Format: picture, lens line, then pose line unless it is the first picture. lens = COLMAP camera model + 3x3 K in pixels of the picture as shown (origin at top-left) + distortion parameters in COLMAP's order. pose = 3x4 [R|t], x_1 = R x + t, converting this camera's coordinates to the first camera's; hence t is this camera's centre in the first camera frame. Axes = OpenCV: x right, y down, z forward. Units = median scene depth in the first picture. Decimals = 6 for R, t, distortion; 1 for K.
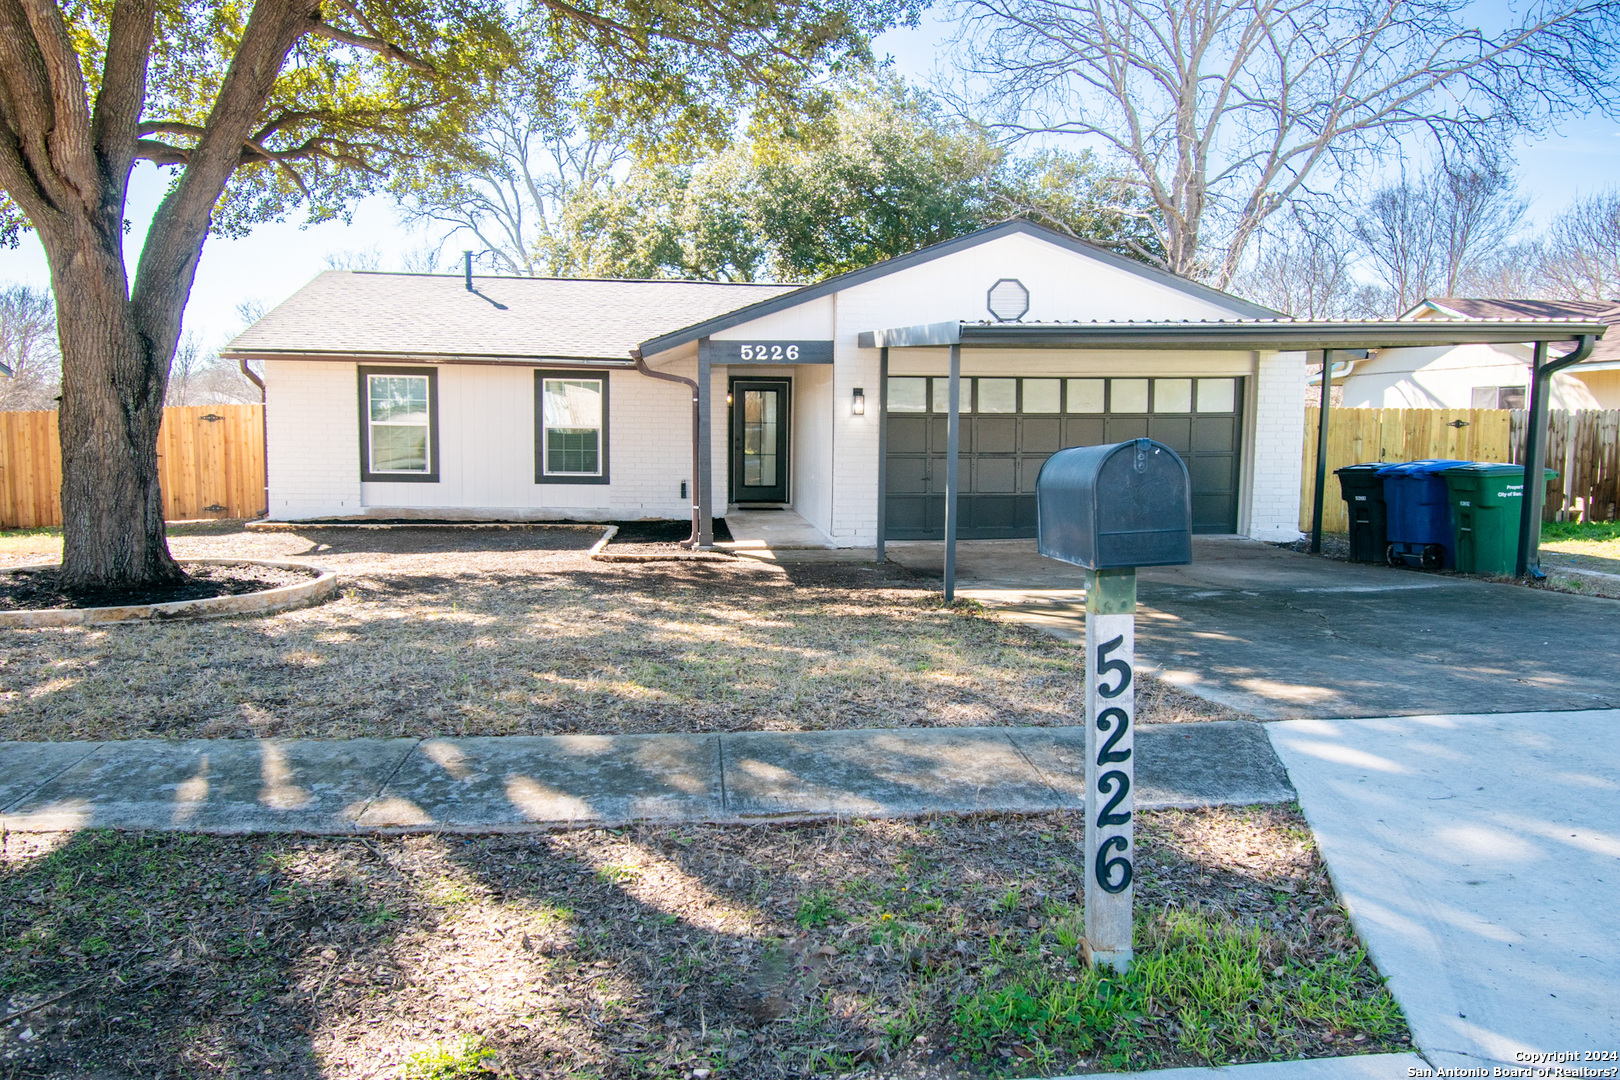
lens RADIAL K [[1169.0, 0, 810.0], [0, 1169.0, 540.0], [0, 0, 1]] dist [-0.007751, -0.001219]
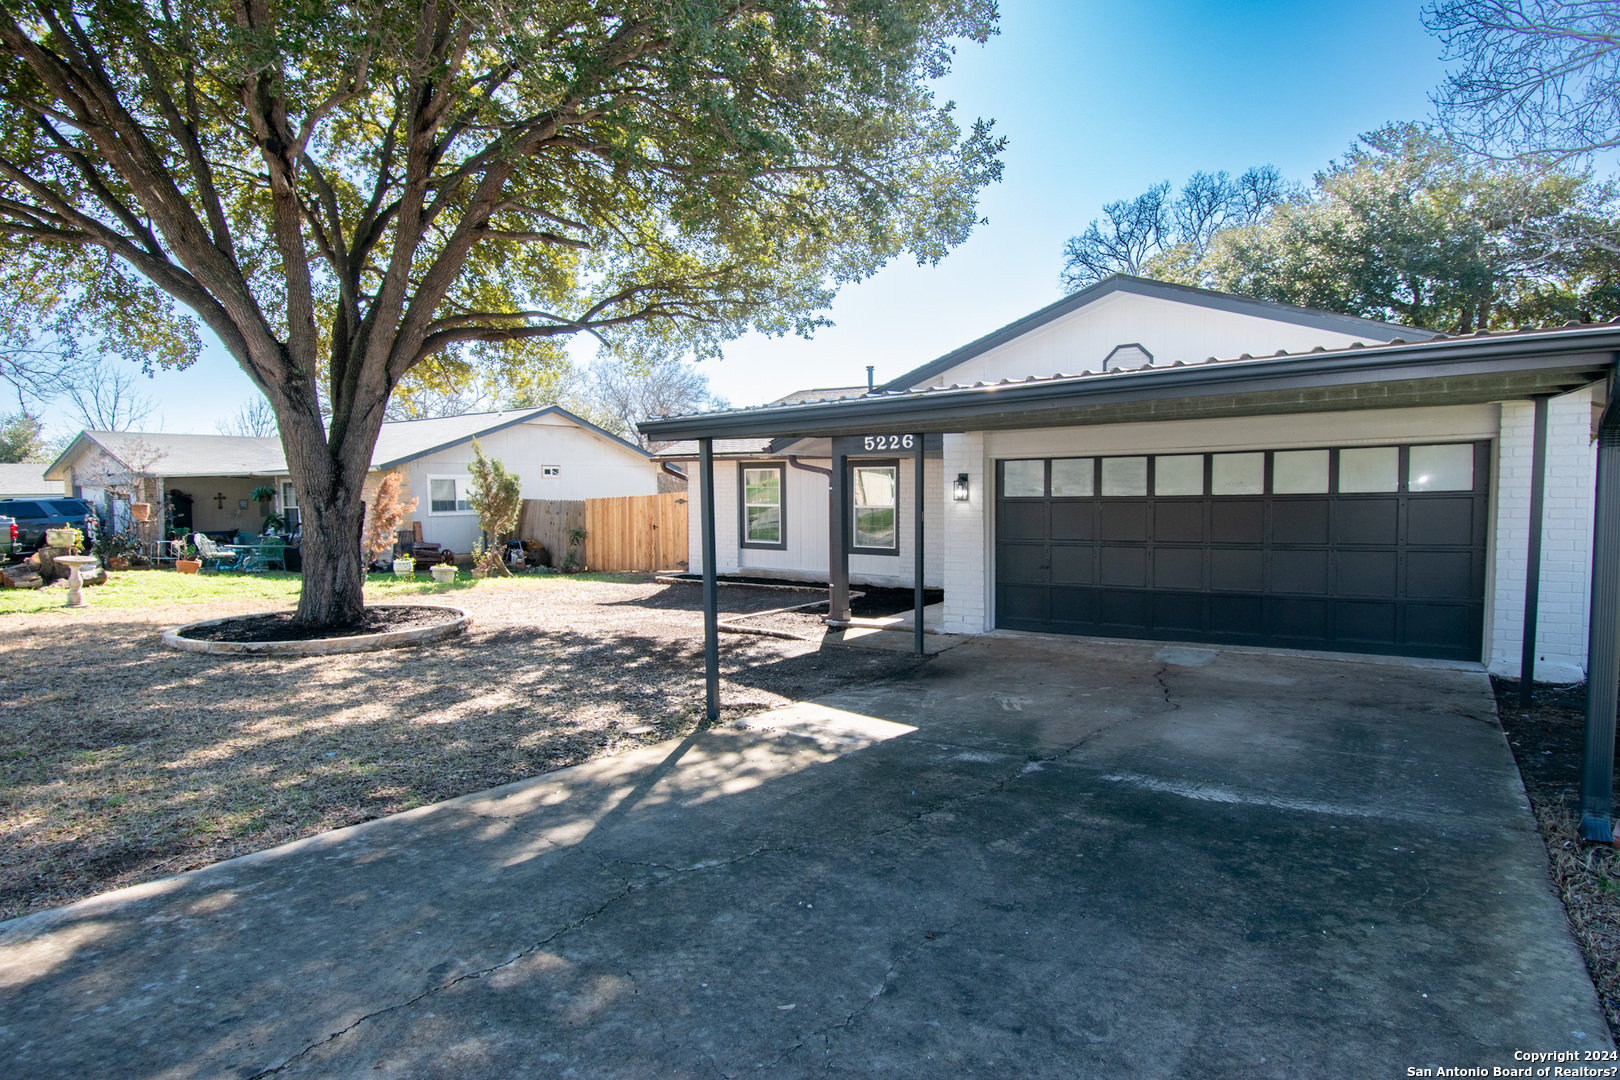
lens RADIAL K [[894.6, 0, 810.0], [0, 894.6, 540.0], [0, 0, 1]] dist [-0.003205, -0.001132]
pose [[0.759406, 0.020563, -0.650292, 0.420648], [-0.047110, 0.998615, -0.023437, -0.048249], [0.648909, 0.048433, 0.759323, 0.332523]]
